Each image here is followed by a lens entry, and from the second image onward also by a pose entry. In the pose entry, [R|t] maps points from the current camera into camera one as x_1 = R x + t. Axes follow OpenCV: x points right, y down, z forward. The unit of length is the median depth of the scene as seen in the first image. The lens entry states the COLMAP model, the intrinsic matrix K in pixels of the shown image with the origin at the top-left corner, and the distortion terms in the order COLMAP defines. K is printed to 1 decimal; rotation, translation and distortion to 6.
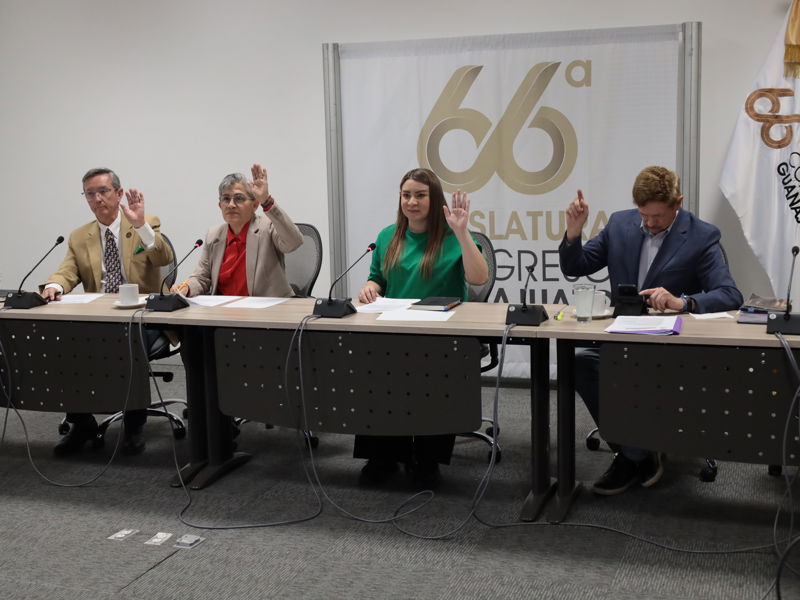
lens RADIAL K [[1058.8, 0, 400.0], [0, 1058.8, 300.0], [0, 0, 1]] dist [0.005420, -0.030404]
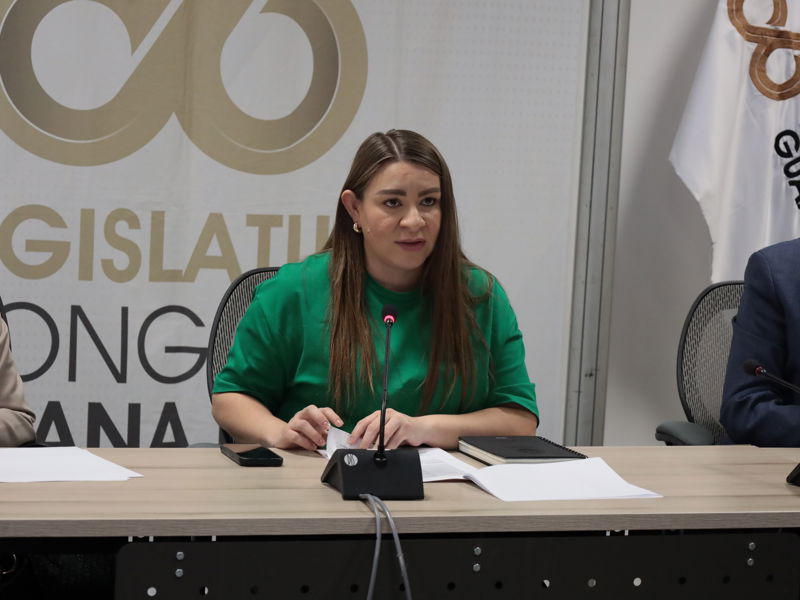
lens RADIAL K [[2638.2, 0, 400.0], [0, 2638.2, 300.0], [0, 0, 1]] dist [-0.031310, 1.019867]
pose [[0.779674, 0.004172, 0.626172, -0.516424], [0.016904, 0.999473, -0.027706, -0.023316], [-0.625958, 0.032187, 0.779192, 0.185085]]
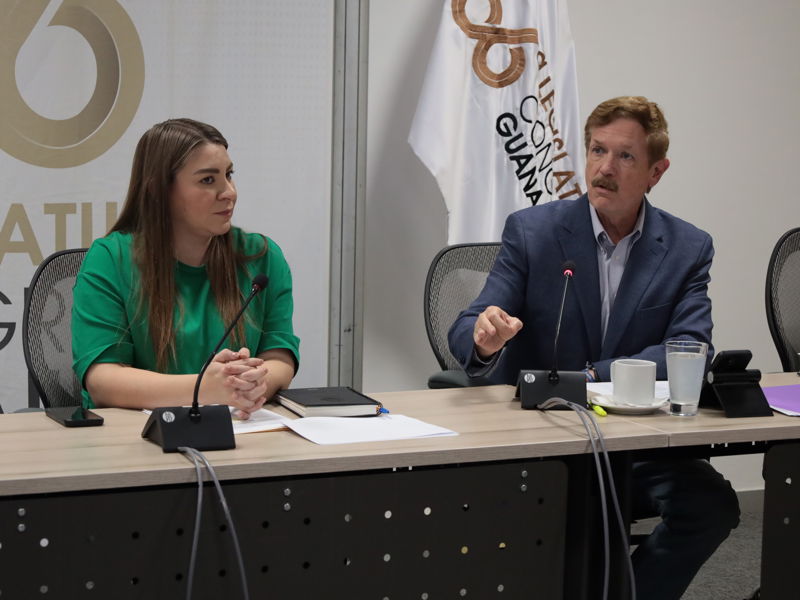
lens RADIAL K [[2188.1, 0, 400.0], [0, 2188.1, 300.0], [0, 0, 1]] dist [-0.026914, 1.094829]
pose [[0.699522, -0.039208, 0.713535, -0.501666], [0.064547, 0.997879, -0.008446, -0.025396], [-0.711690, 0.051965, 0.700569, 0.237085]]
